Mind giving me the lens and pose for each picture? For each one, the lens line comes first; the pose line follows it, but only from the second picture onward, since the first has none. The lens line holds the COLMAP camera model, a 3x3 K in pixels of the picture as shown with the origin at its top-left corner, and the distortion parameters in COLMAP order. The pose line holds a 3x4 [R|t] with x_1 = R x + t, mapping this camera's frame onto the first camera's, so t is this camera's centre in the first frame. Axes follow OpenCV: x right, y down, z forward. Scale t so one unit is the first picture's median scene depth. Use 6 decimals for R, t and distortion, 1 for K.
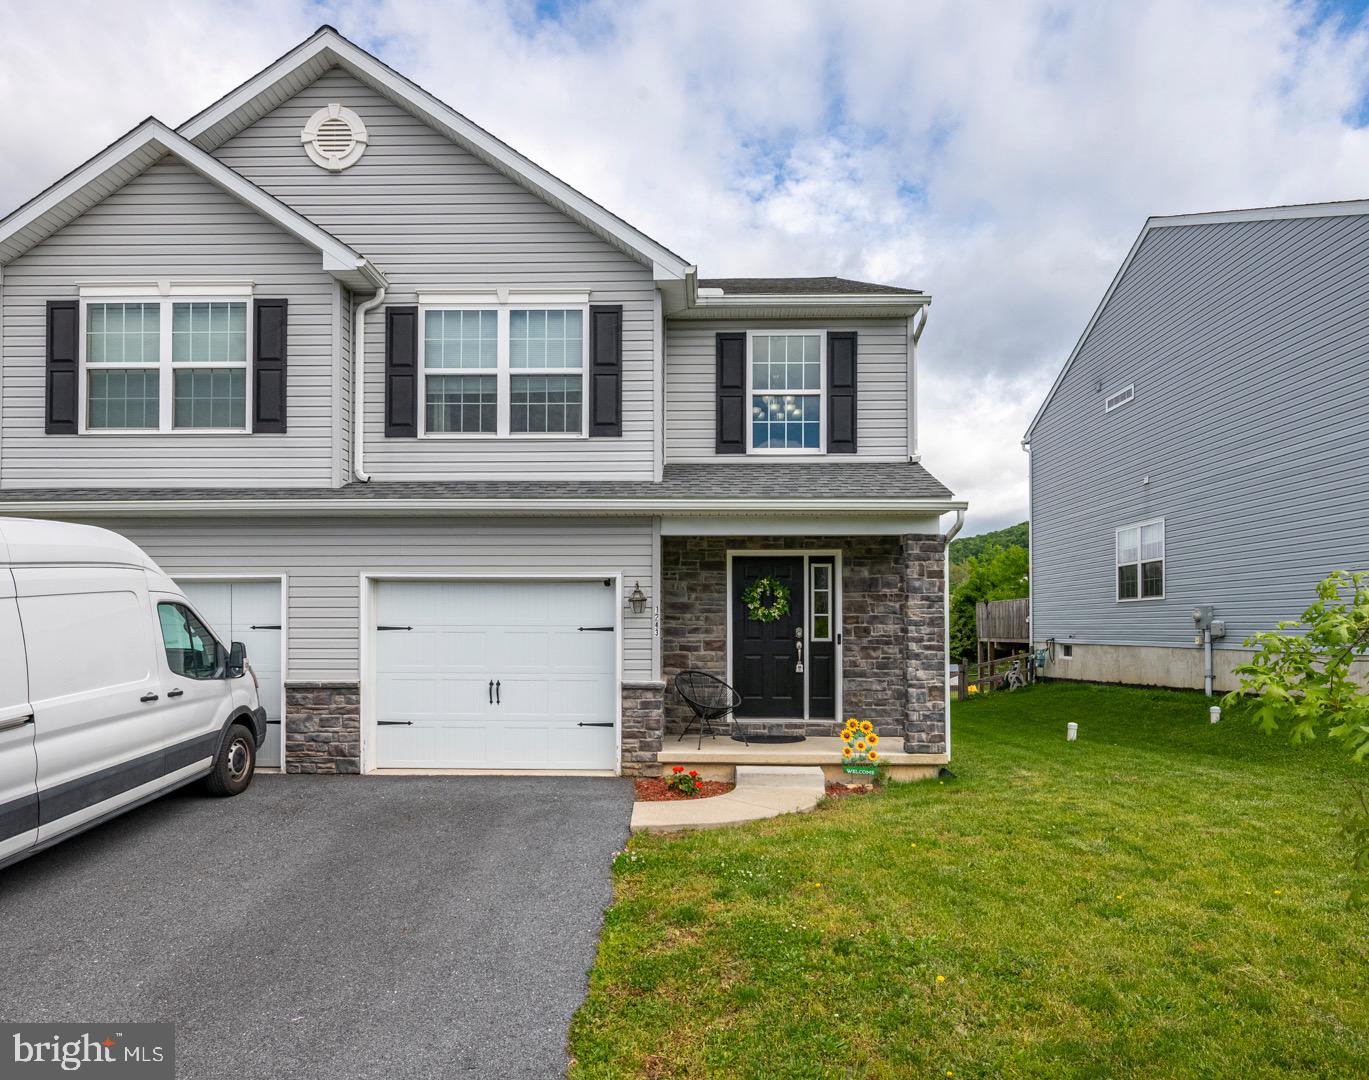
lens RADIAL K [[856.8, 0, 666.2], [0, 856.8, 609.9], [0, 0, 1]] dist [-0.022438, 0.007257]
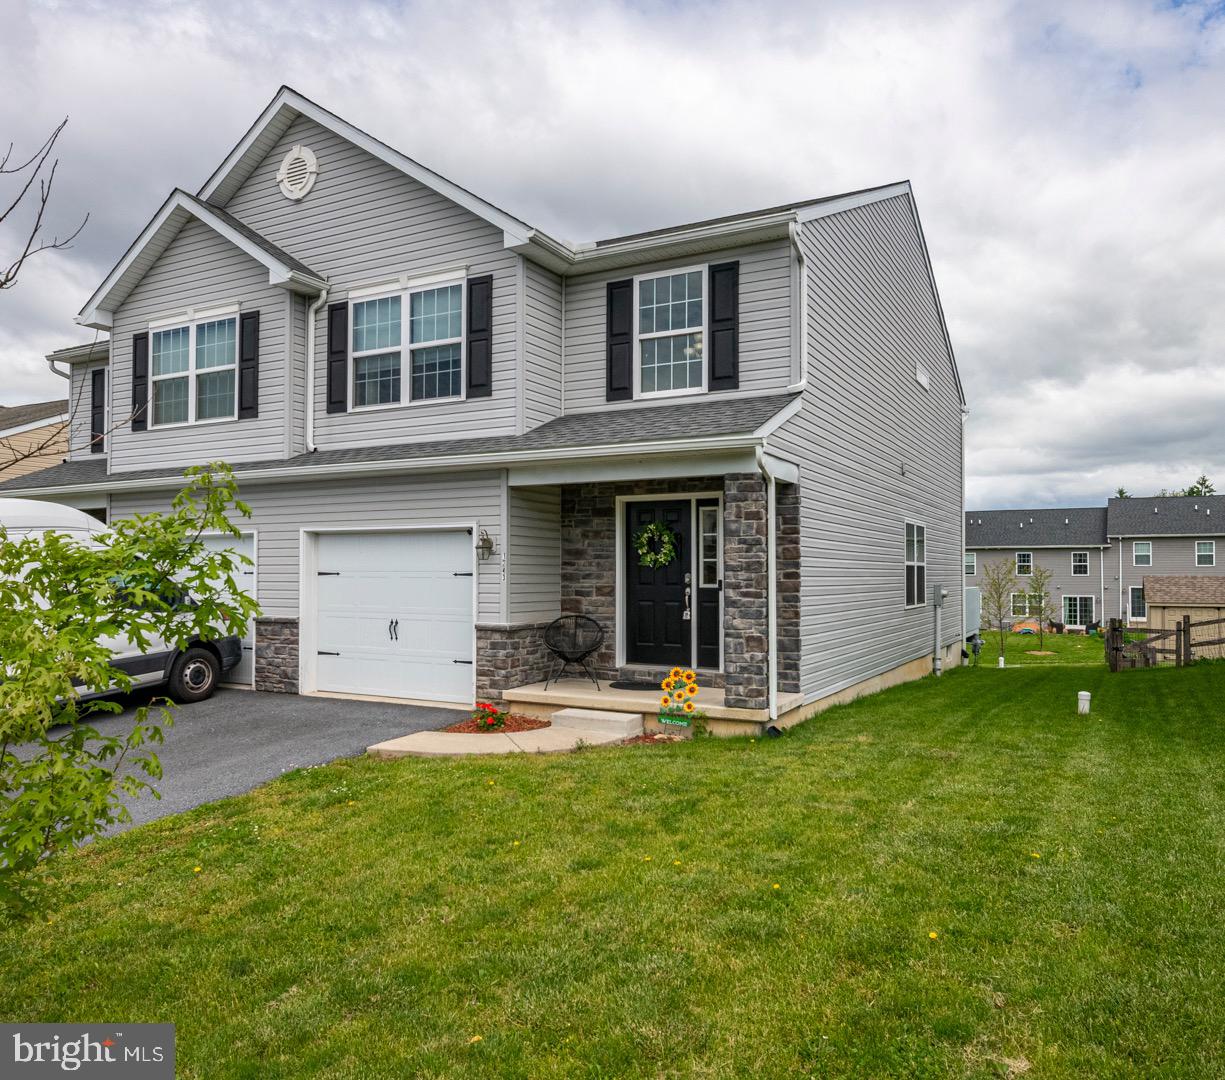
lens RADIAL K [[912.4, 0, 603.3], [0, 912.4, 537.4], [0, 0, 1]] dist [-0.031515, 0.001196]
pose [[0.893700, -0.017747, -0.448313, 0.582248], [0.009423, 0.999739, -0.020792, 0.000818], [0.448566, 0.014357, 0.893635, 0.039108]]
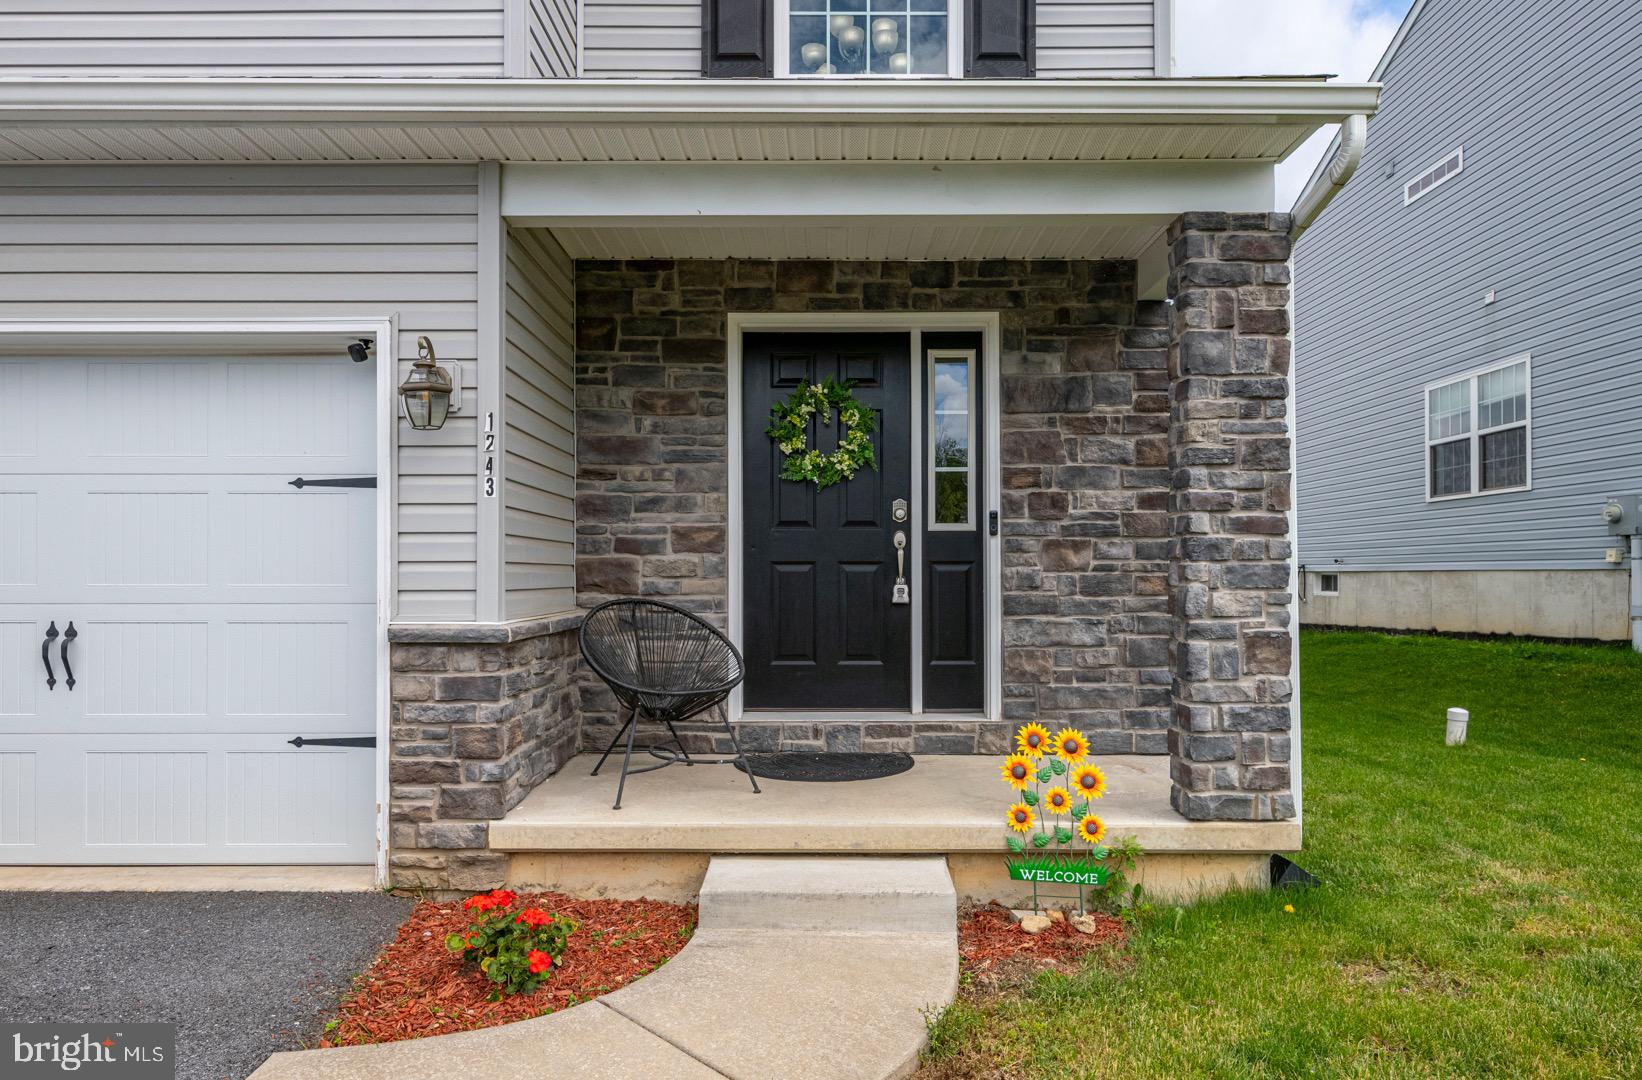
lens RADIAL K [[971.8, 0, 810.9], [0, 971.8, 558.4], [0, 0, 1]] dist [0.003764, -0.000503]
pose [[0.999675, -0.002123, 0.025392, 0.107823], [0.001950, 0.999975, 0.006839, 0.051396], [-0.025406, -0.006787, 0.999654, 0.564089]]
